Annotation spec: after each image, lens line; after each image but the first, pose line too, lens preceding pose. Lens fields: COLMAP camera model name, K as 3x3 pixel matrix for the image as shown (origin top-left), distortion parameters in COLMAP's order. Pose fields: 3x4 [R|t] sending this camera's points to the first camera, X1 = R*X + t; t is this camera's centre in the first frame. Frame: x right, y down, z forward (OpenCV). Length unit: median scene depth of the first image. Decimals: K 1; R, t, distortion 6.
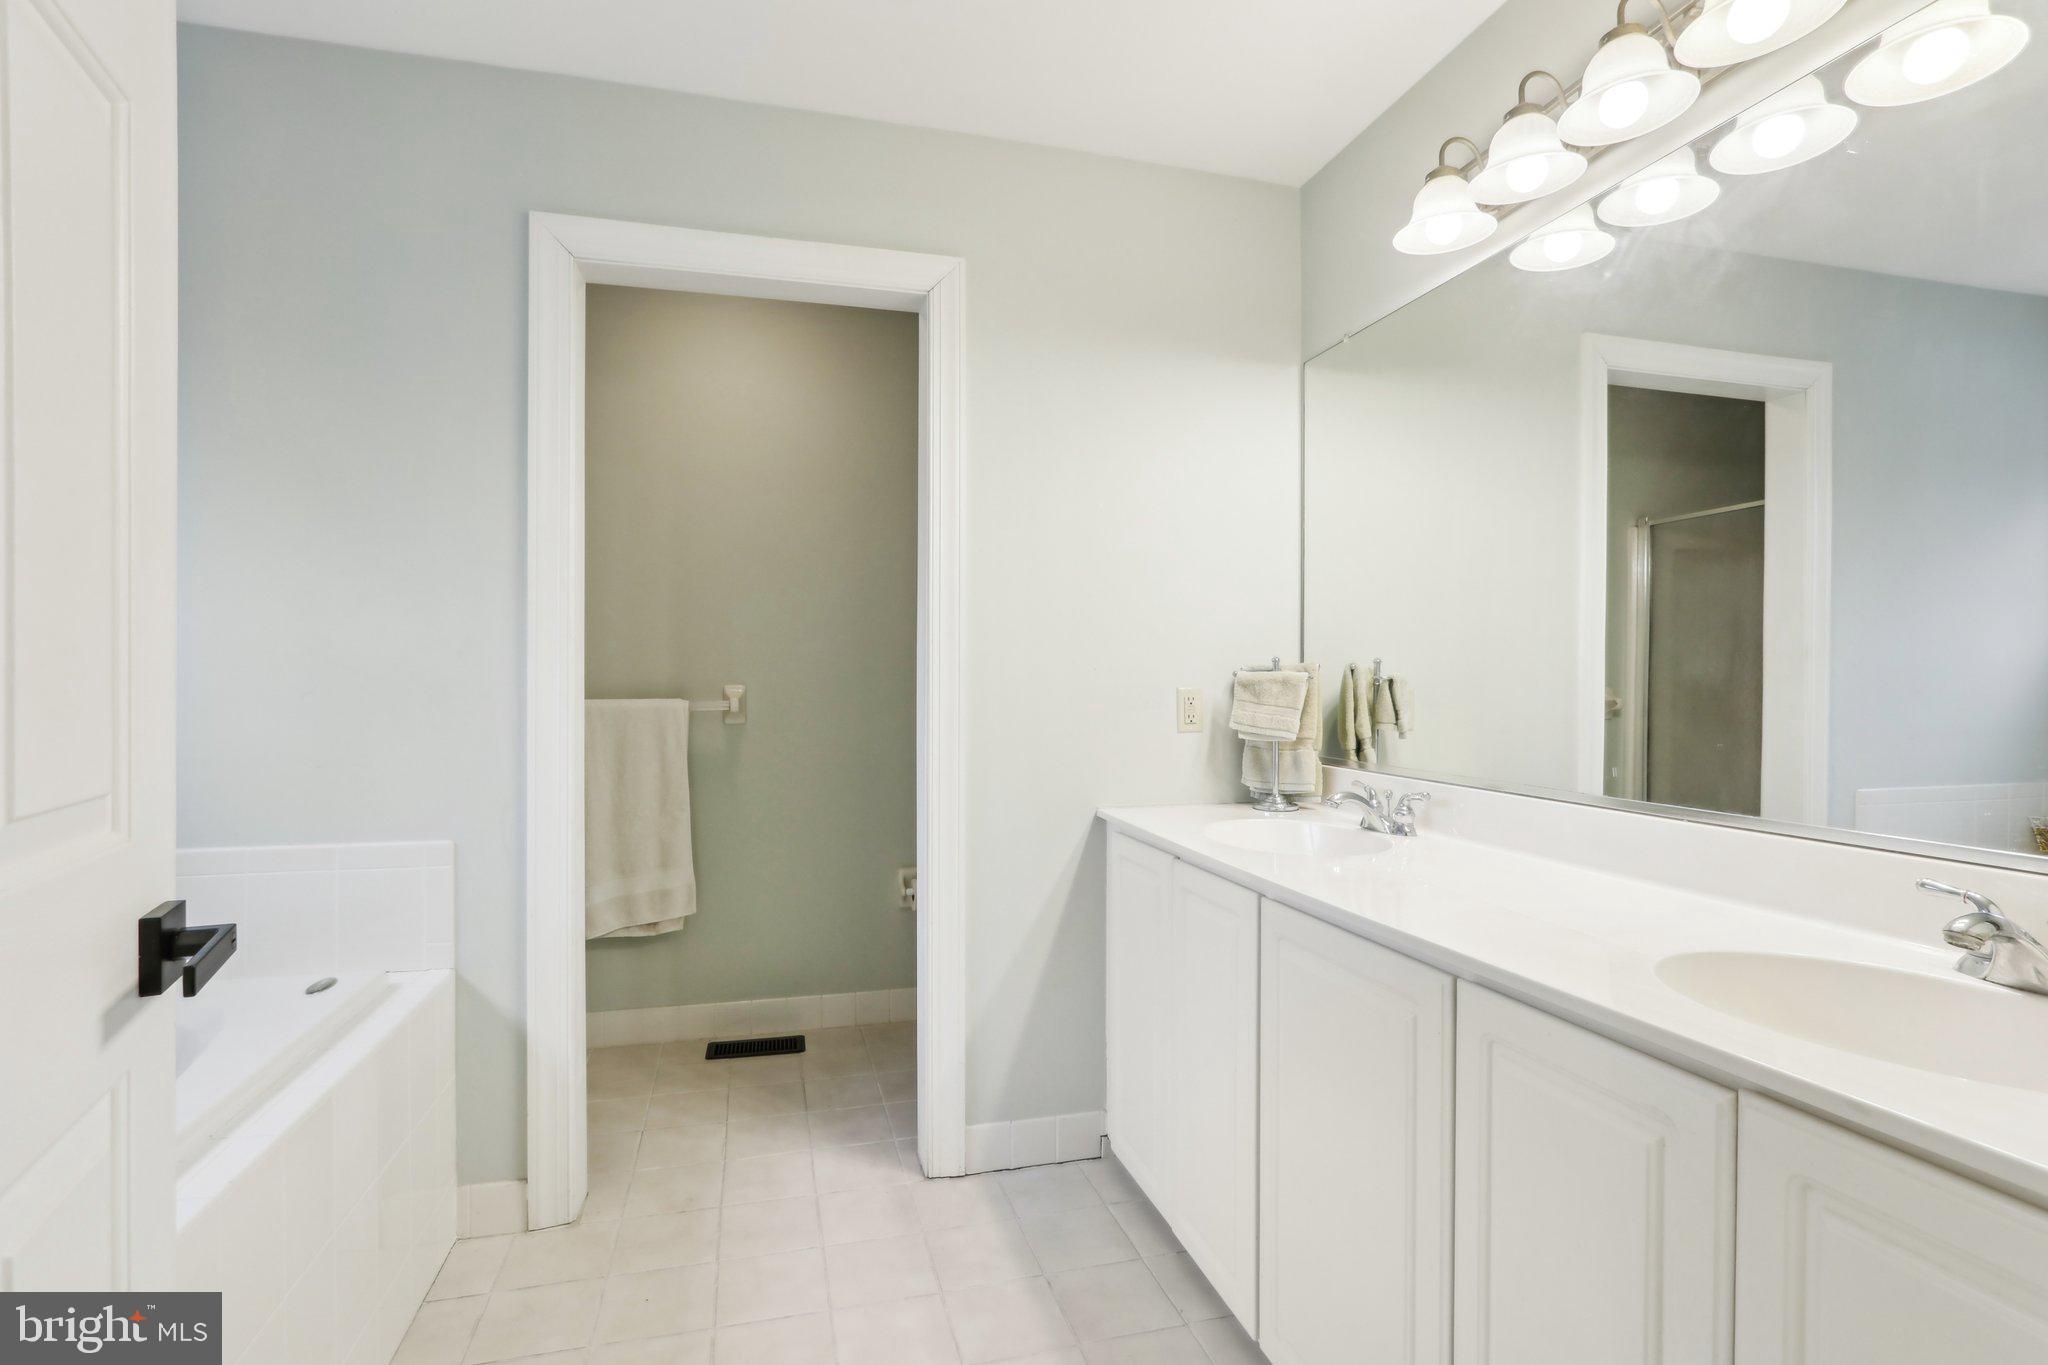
lens RADIAL K [[942.2, 0, 1017.1], [0, 942.2, 684.4], [0, 0, 1]] dist [-0.018363, 0.002383]
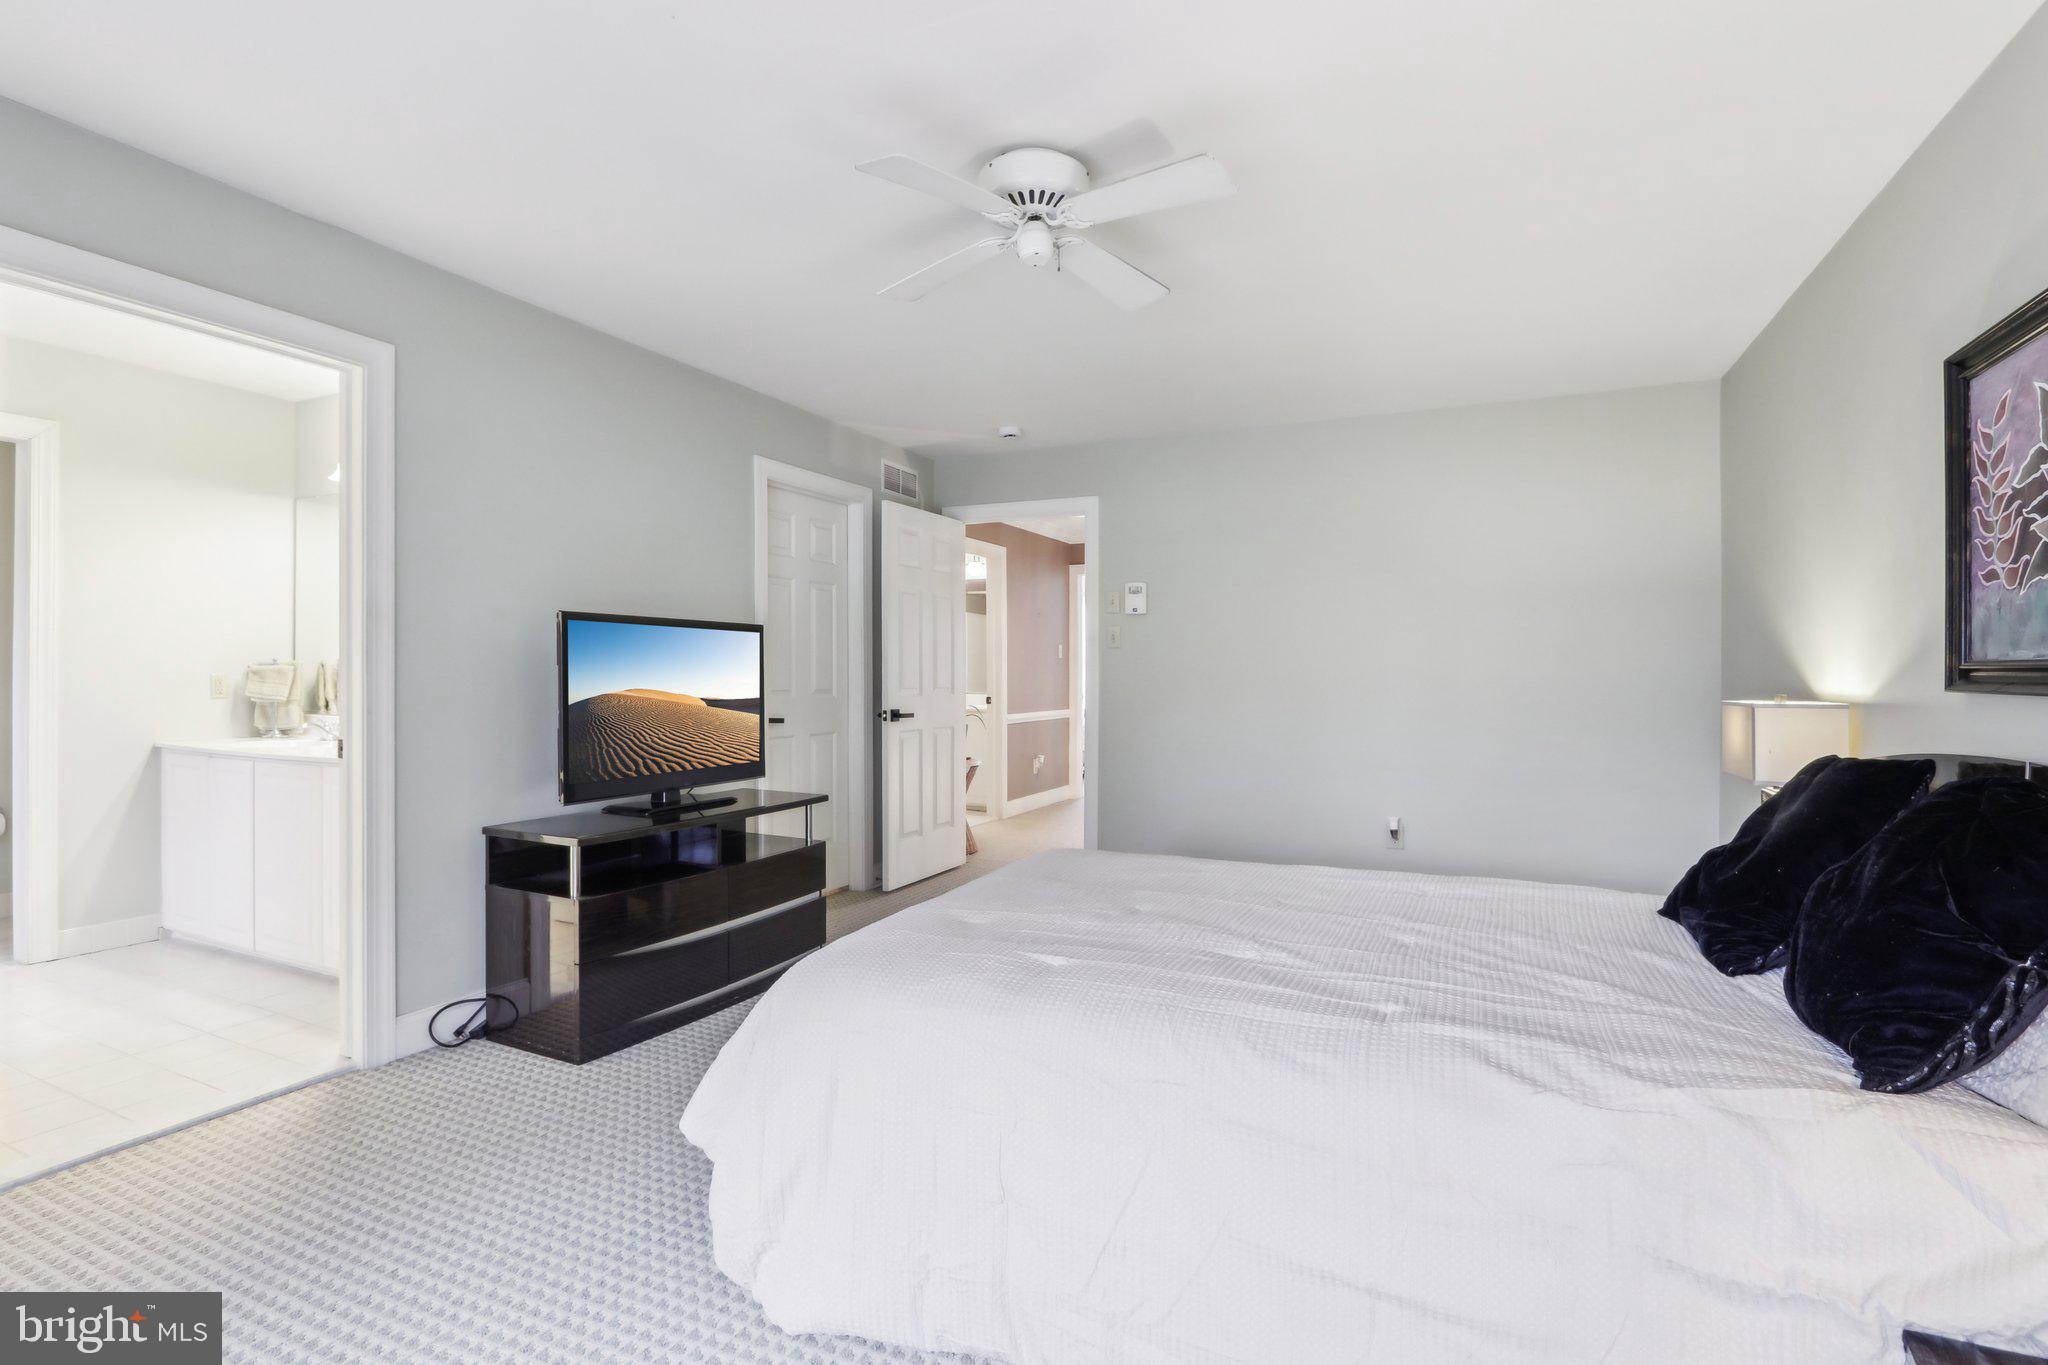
lens RADIAL K [[942.2, 0, 978.2], [0, 942.2, 674.1], [0, 0, 1]] dist [-0.018363, 0.002383]
pose [[0.655026, -0.004869, 0.755591, -0.218778], [0.003579, 0.999988, 0.003341, 0.002561], [-0.755598, 0.000516, 0.655035, -1.308218]]
